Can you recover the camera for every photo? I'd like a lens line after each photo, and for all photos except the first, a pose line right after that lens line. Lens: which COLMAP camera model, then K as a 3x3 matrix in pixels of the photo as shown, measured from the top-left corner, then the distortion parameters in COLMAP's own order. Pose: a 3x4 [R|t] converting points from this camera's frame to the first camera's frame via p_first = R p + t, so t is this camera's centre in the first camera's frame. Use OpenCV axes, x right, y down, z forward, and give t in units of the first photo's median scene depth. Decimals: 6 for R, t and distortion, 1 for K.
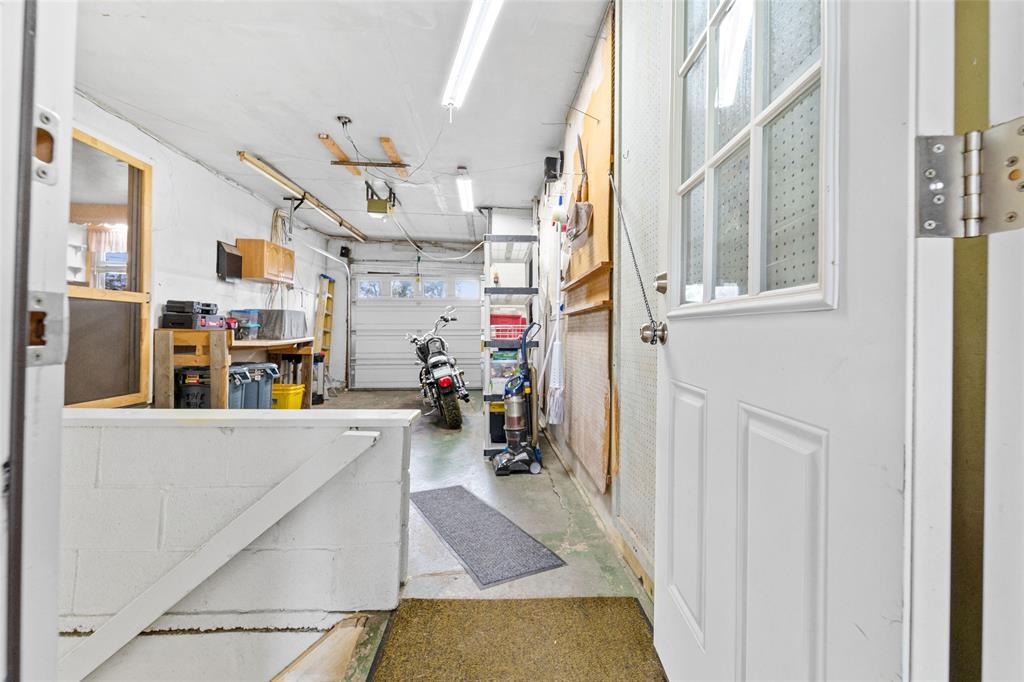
lens RADIAL K [[416.9, 0, 514.7], [0, 416.9, 321.2], [0, 0, 1]] dist [0.003746, -0.001533]
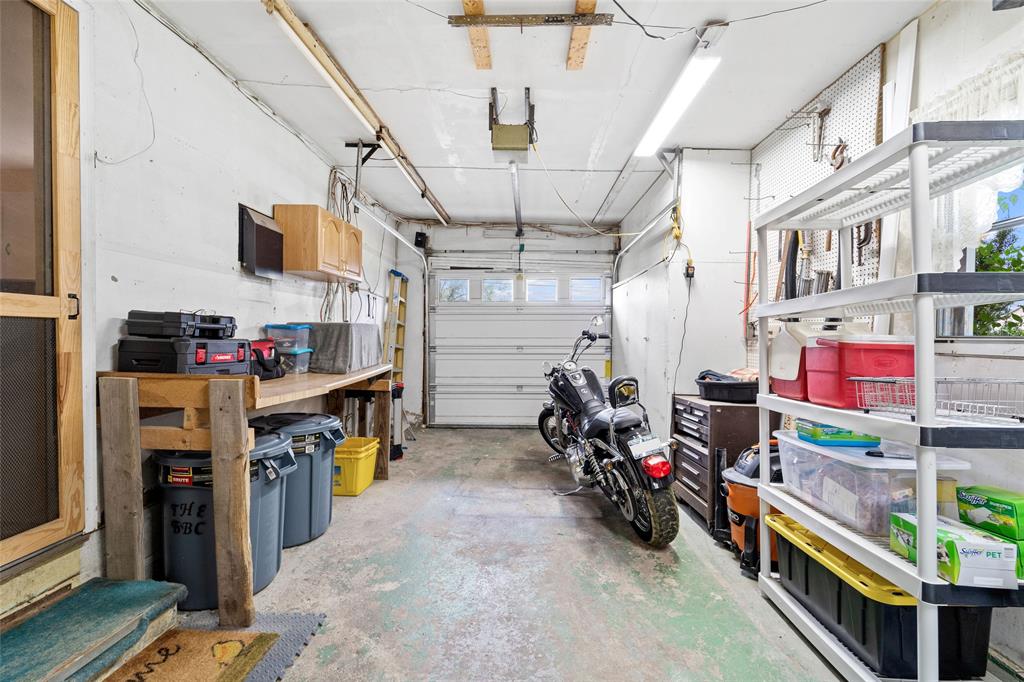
lens RADIAL K [[416.9, 0, 516.1], [0, 416.9, 336.0], [0, 0, 1]] dist [0.003746, -0.001533]
pose [[0.995447, 0.002650, -0.095279, -0.267926], [-0.000004, 0.999615, 0.027761, -0.027442], [0.095316, -0.027634, 0.995063, 0.441426]]
